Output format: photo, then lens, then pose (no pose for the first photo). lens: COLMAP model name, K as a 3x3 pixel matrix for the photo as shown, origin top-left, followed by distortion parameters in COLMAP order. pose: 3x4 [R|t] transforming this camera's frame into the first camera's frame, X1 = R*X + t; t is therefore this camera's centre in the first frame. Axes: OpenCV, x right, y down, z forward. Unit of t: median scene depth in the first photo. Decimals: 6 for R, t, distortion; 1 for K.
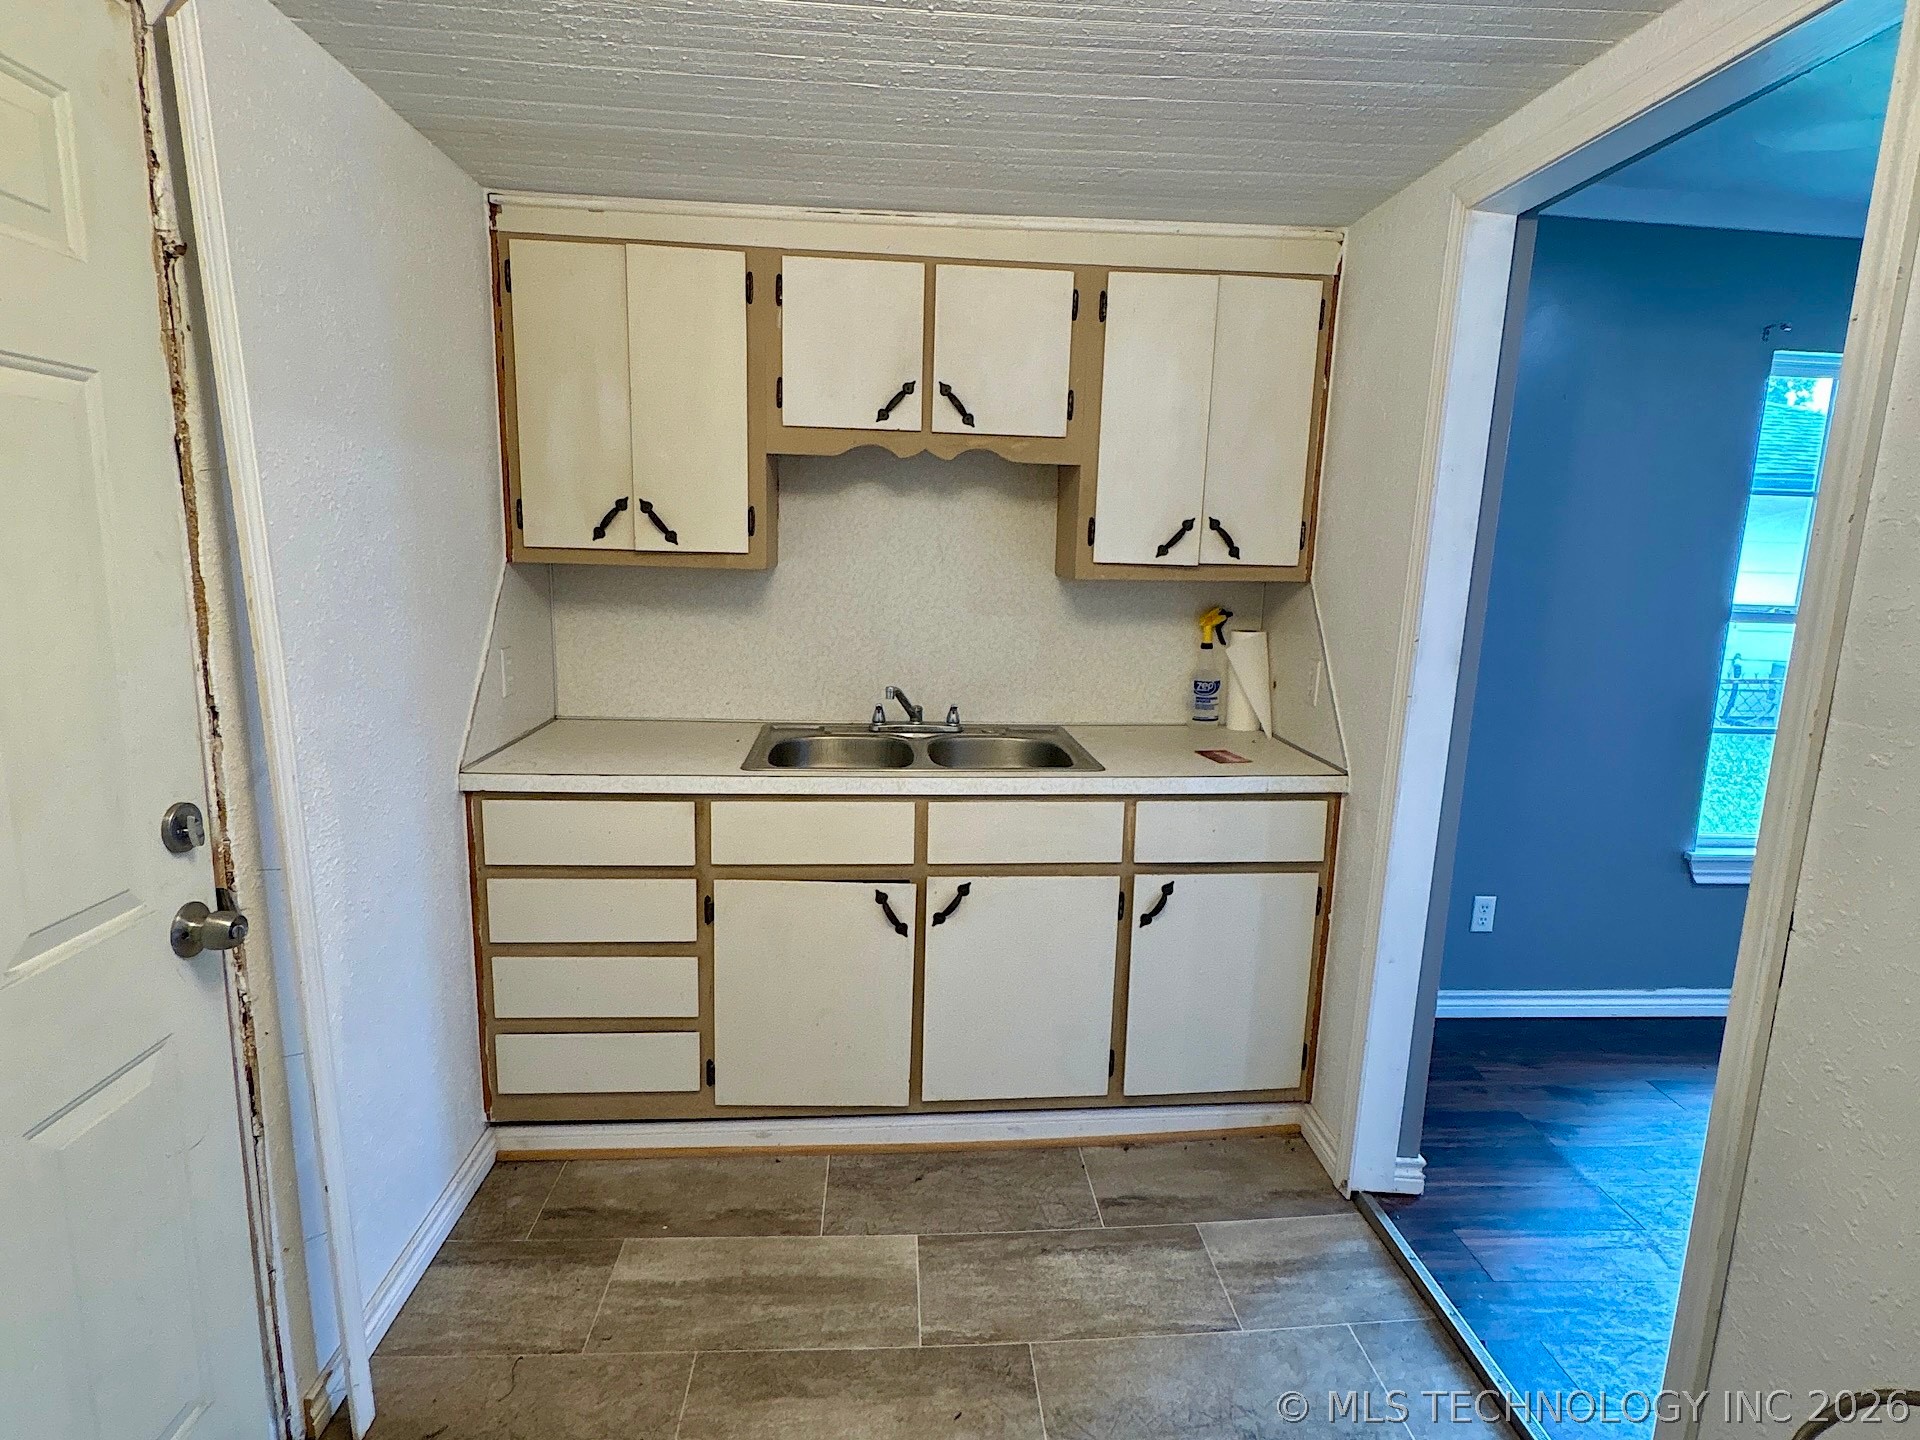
lens RADIAL K [[1021.3, 0, 958.9], [0, 1021.3, 722.2], [0, 0, 1]] dist [-0.000734, 0.000303]
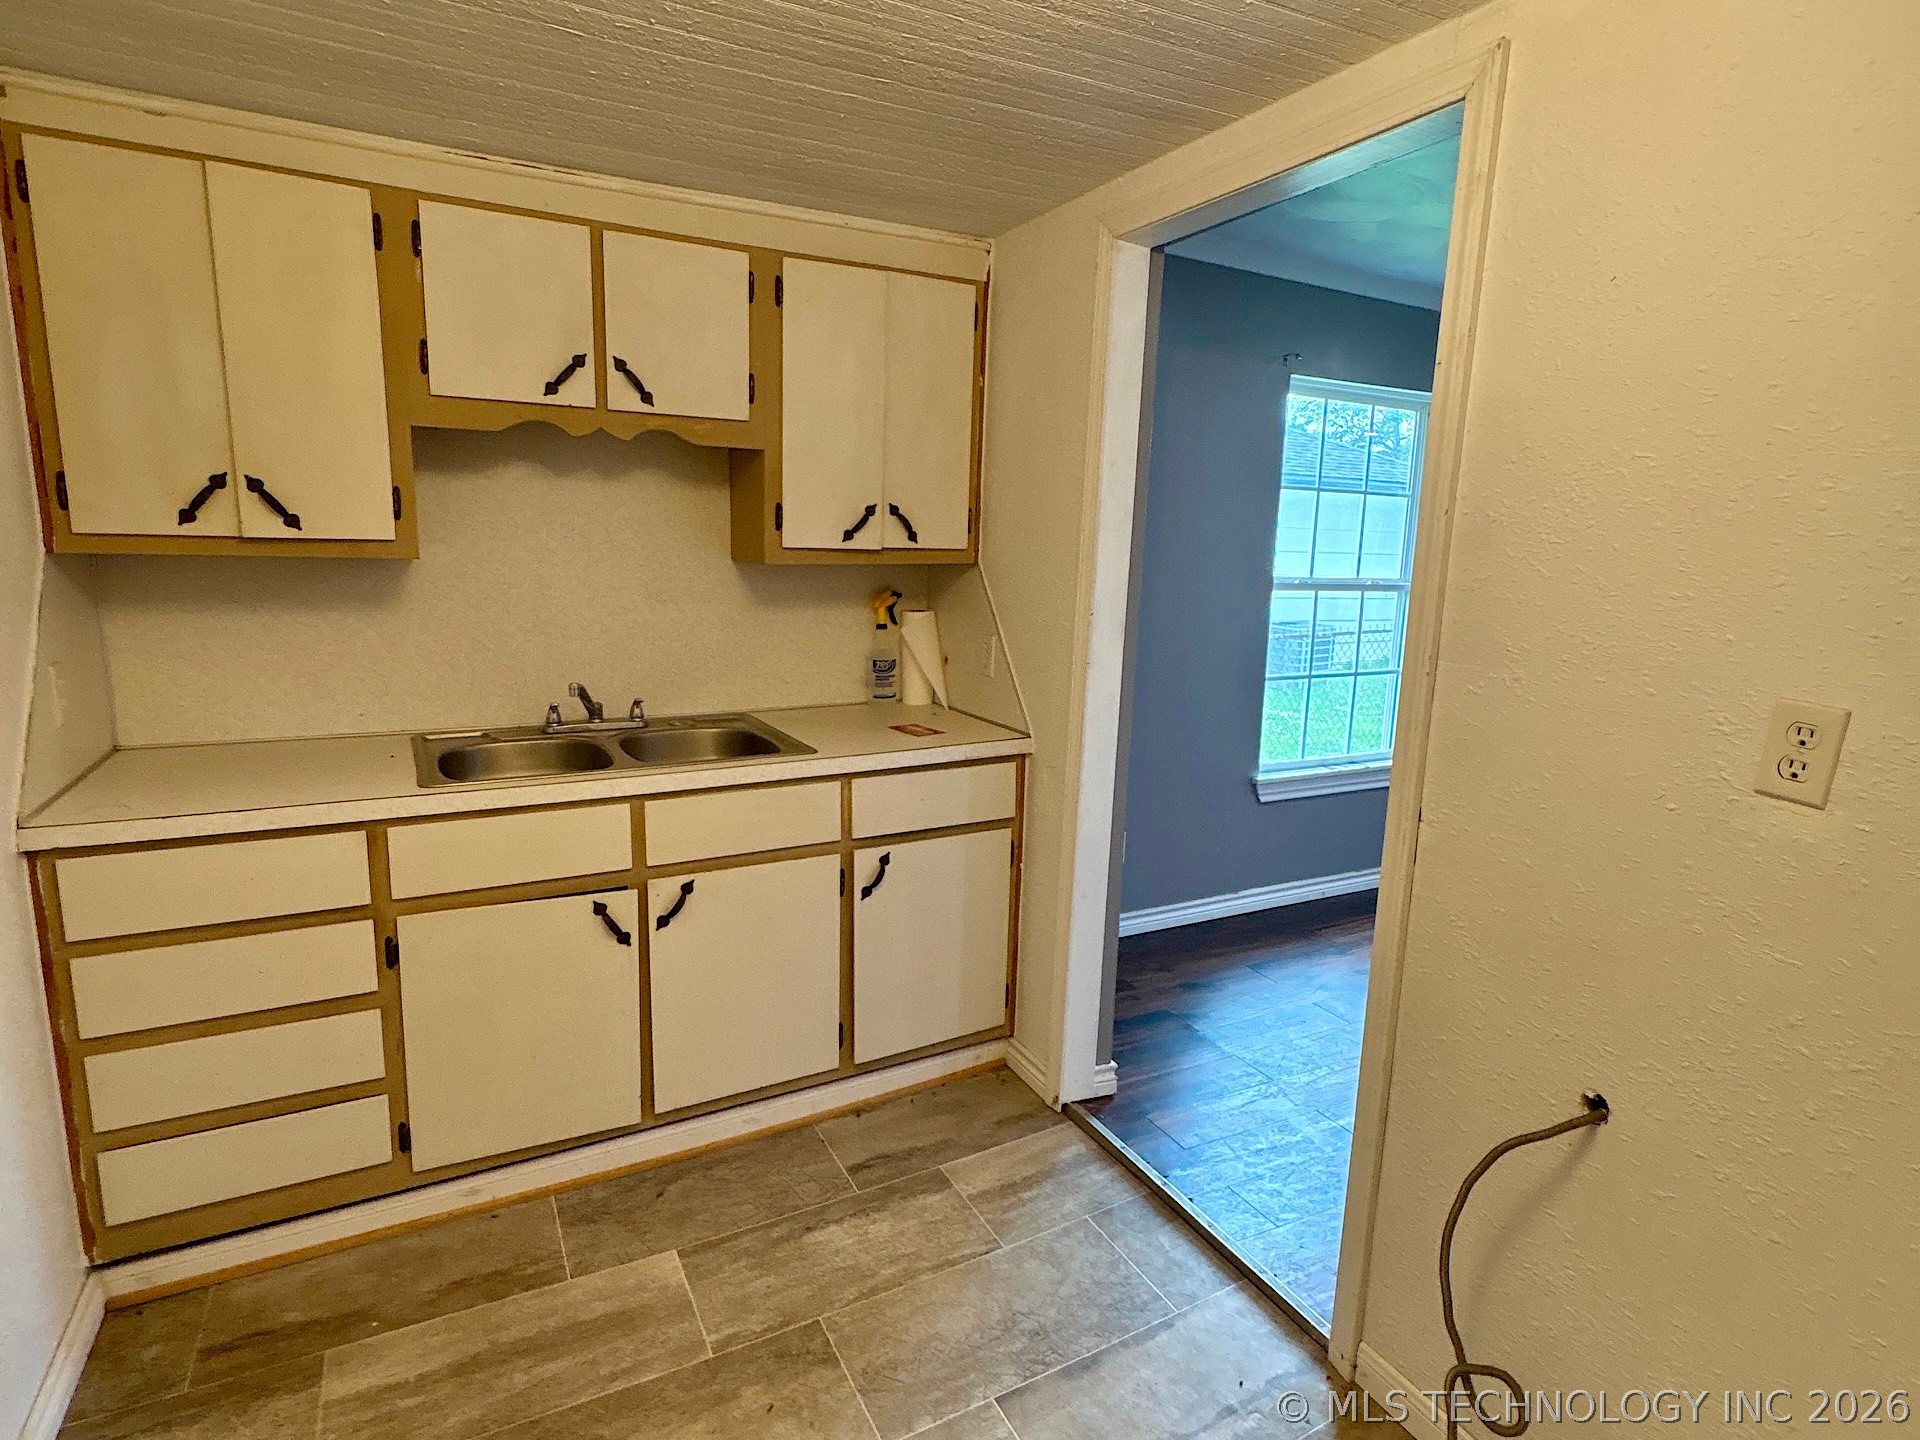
lens RADIAL K [[1021.3, 0, 966.5], [0, 1021.3, 722.2], [0, 0, 1]] dist [-0.000734, 0.000303]
pose [[0.913184, -0.076370, 0.400329, -0.127287], [0.069781, 0.997080, 0.031033, -0.003932], [-0.401530, -0.000403, 0.915846, 0.008405]]
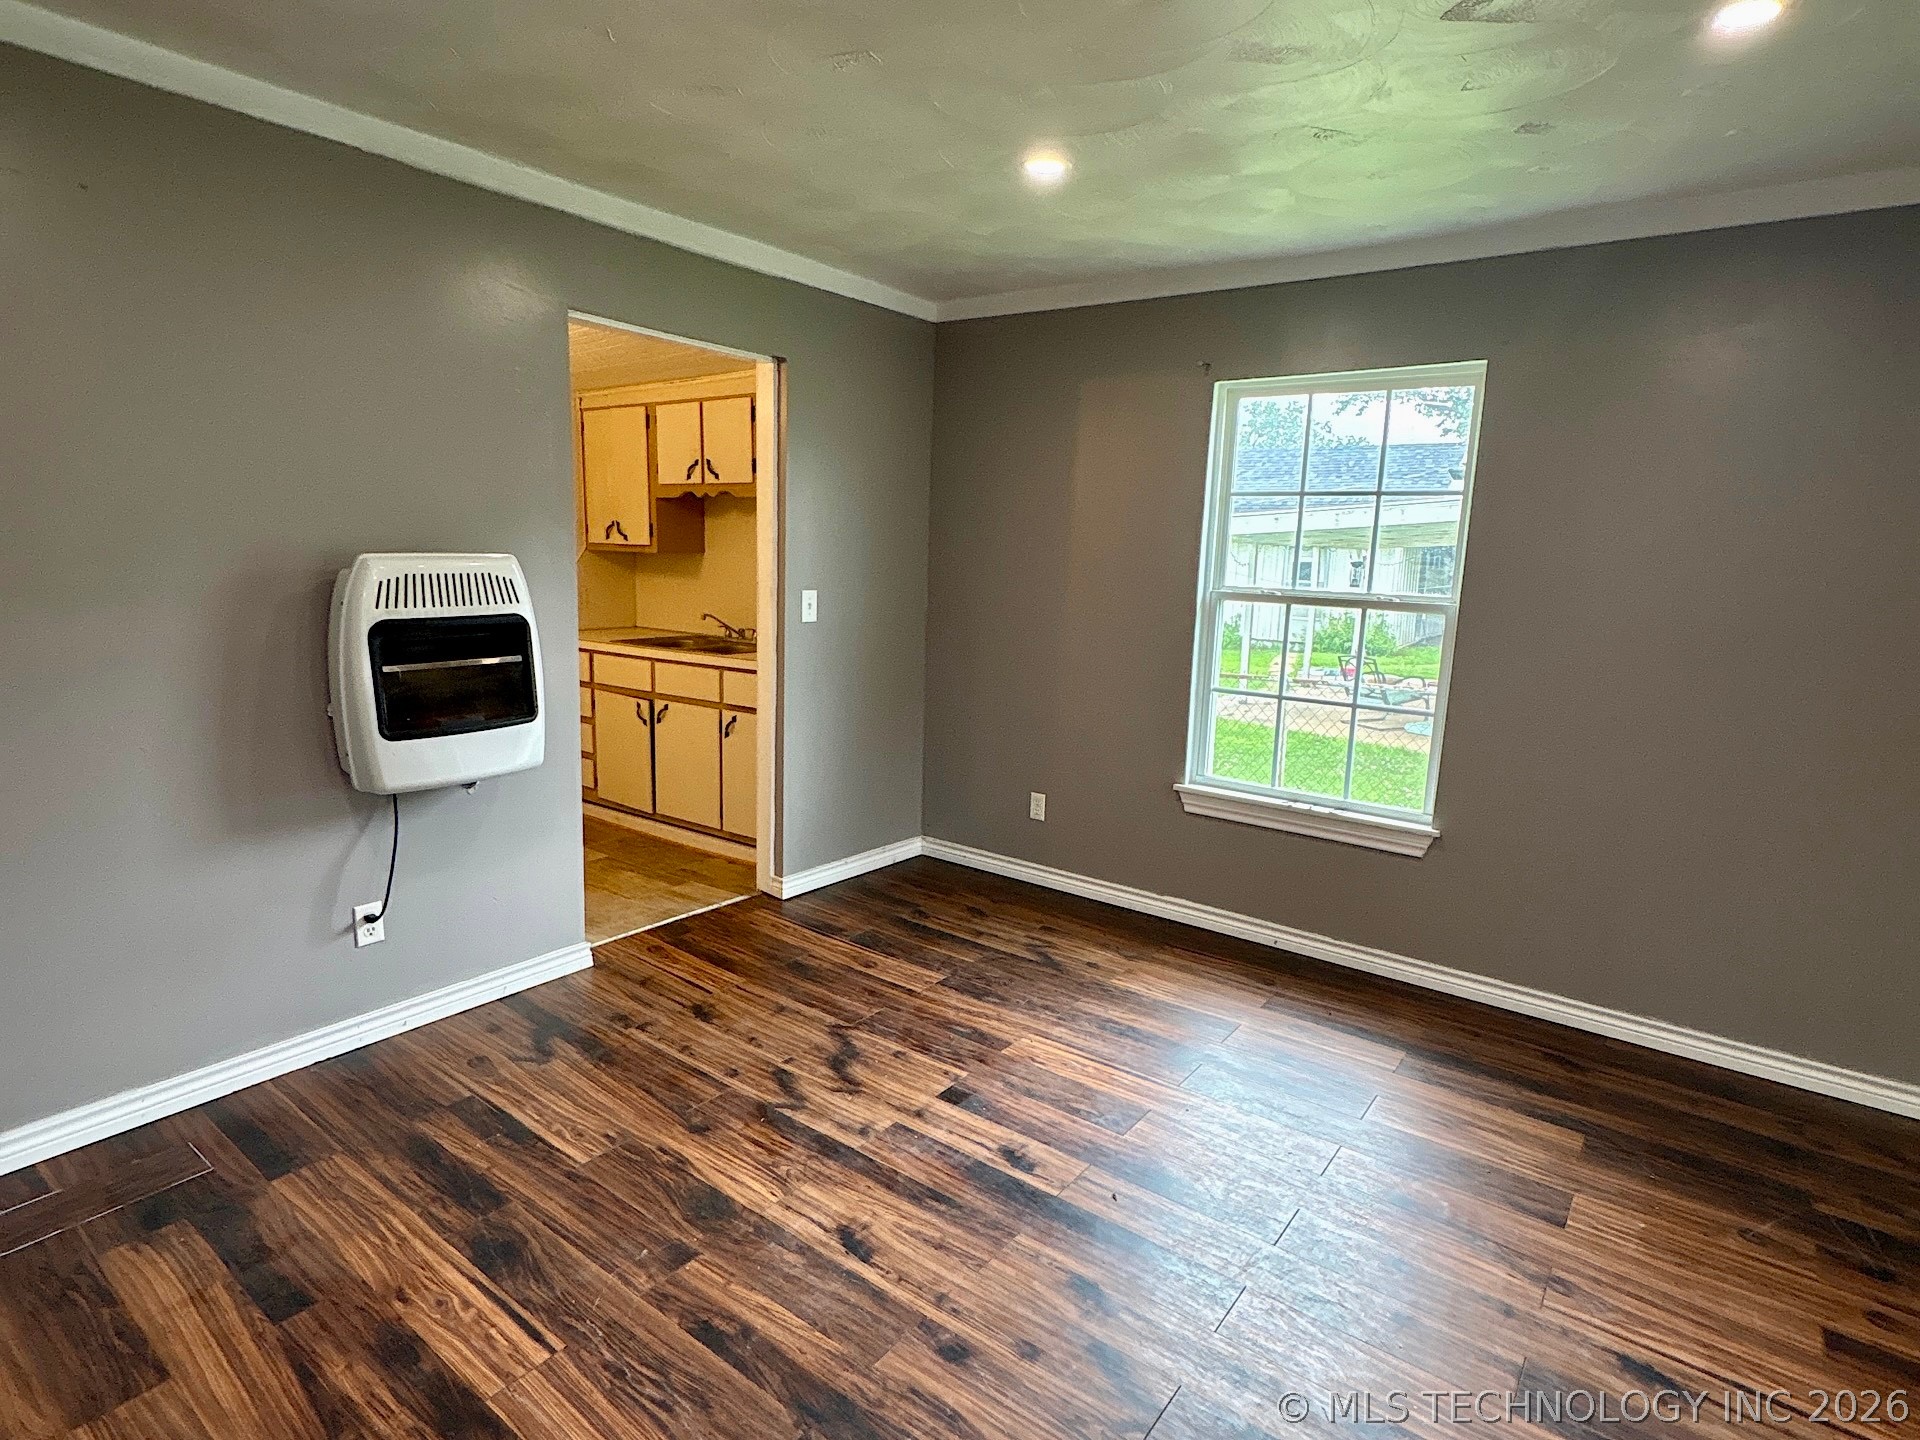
lens RADIAL K [[986.2, 0, 954.9], [0, 986.2, 726.6], [0, 0, 1]] dist [-0.020392, 0.000596]
pose [[0.753748, 0.109965, -0.647898, 1.692964], [-0.123312, 0.992055, 0.024919, 0.080814], [0.645490, 0.061111, 0.761320, -0.120912]]
